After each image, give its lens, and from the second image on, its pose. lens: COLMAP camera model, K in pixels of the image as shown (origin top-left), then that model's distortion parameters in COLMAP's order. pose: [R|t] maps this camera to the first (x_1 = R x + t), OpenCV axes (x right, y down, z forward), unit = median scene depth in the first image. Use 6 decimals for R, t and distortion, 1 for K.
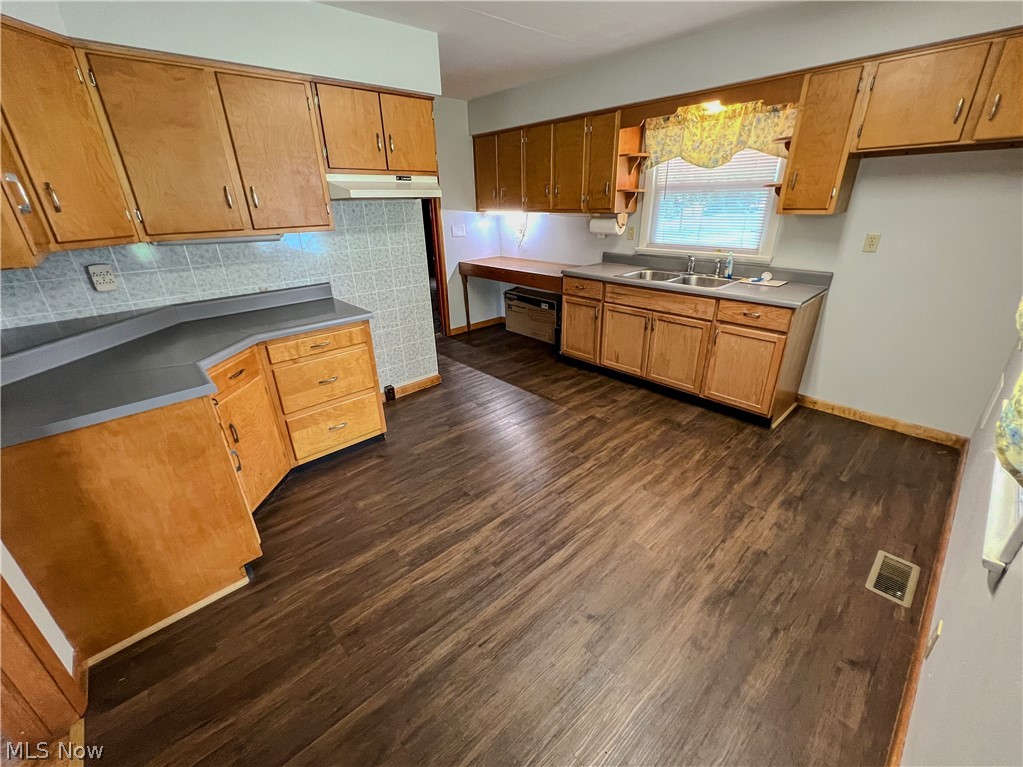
lens RADIAL K [[421.2, 0, 511.1], [0, 421.2, 386.2], [0, 0, 1]] dist [-0.000995, -0.000750]
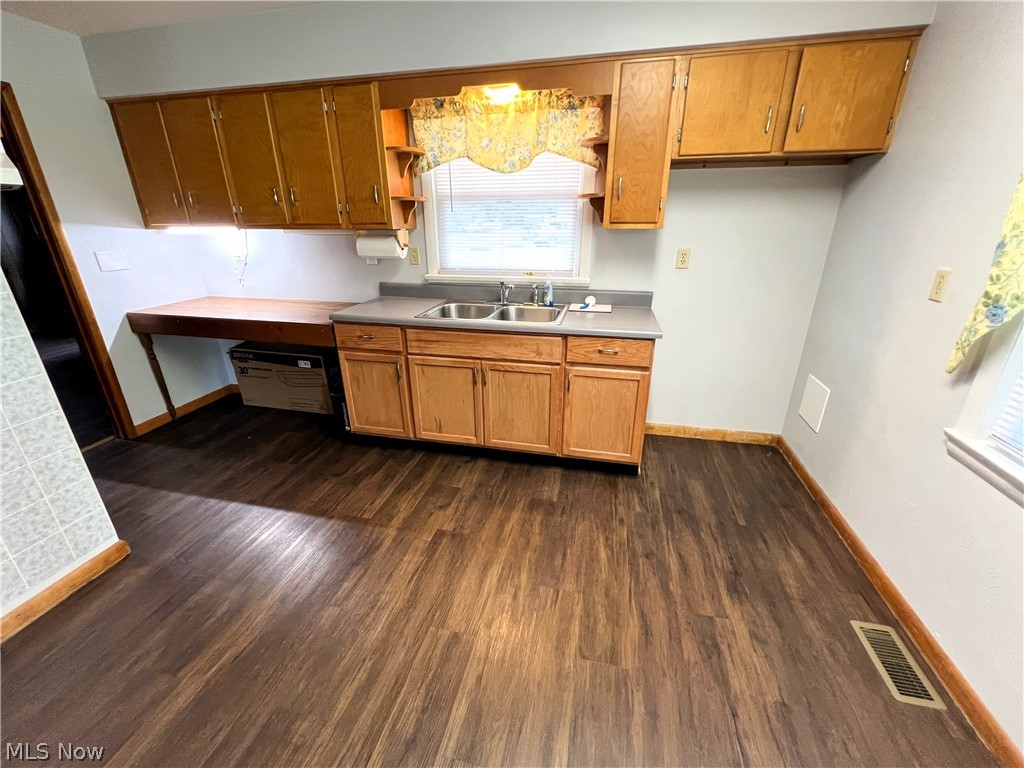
lens RADIAL K [[421.6, 0, 508.4], [0, 421.6, 384.4], [0, 0, 1]] dist [-0.000995, -0.000750]
pose [[0.826504, -0.190016, 0.529892, -0.024039], [0.216689, 0.976166, 0.012064, -0.145651], [-0.519555, 0.104851, 0.847979, 0.385571]]
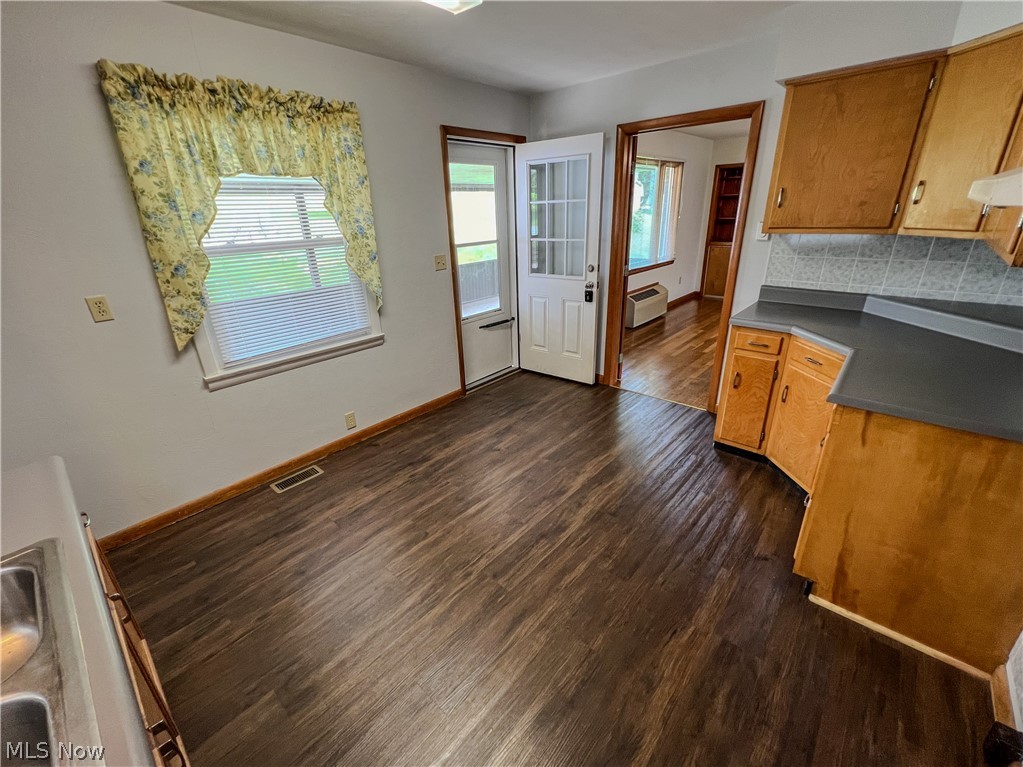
lens RADIAL K [[421.2, 0, 498.6], [0, 421.2, 388.3], [0, 0, 1]] dist [-0.000995, -0.000750]
pose [[-0.994943, 0.086896, -0.050366, 0.141330], [0.022301, 0.680082, 0.732797, -0.521944], [0.097930, 0.727968, -0.678581, 1.124395]]
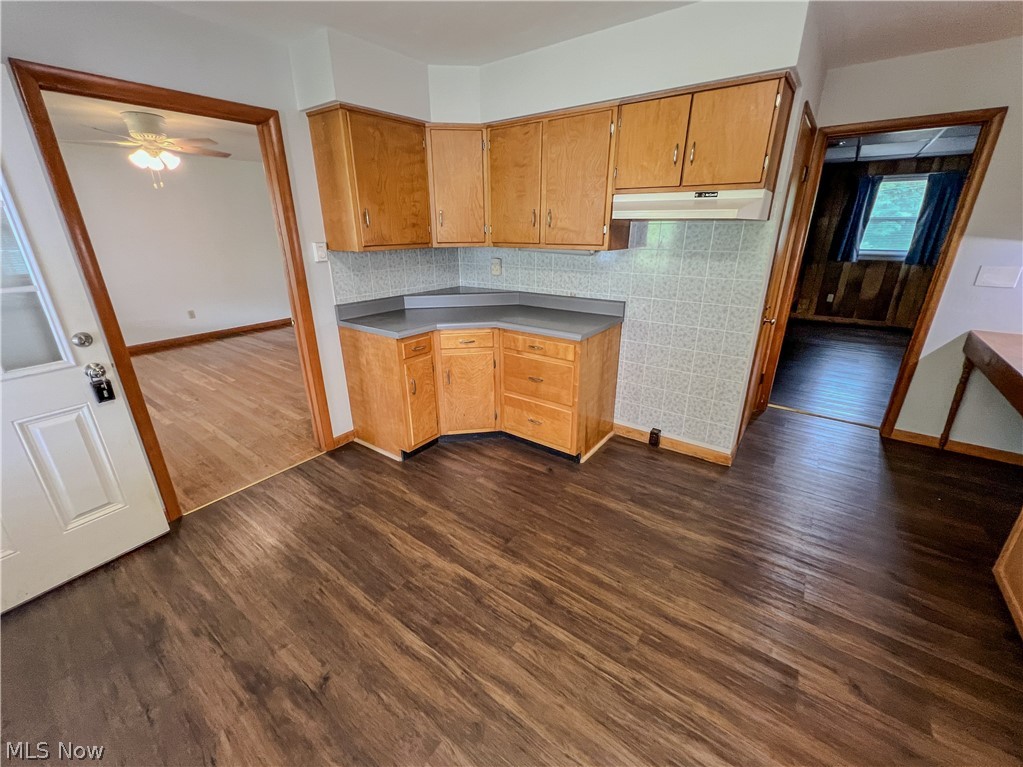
lens RADIAL K [[421.2, 0, 513.2], [0, 421.2, 386.4], [0, 0, 1]] dist [-0.000995, -0.000750]
pose [[0.188418, 0.373133, -0.908444, 0.474301], [-0.396881, 0.875044, 0.277098, -0.232512], [0.898323, 0.308334, 0.312963, 0.491877]]
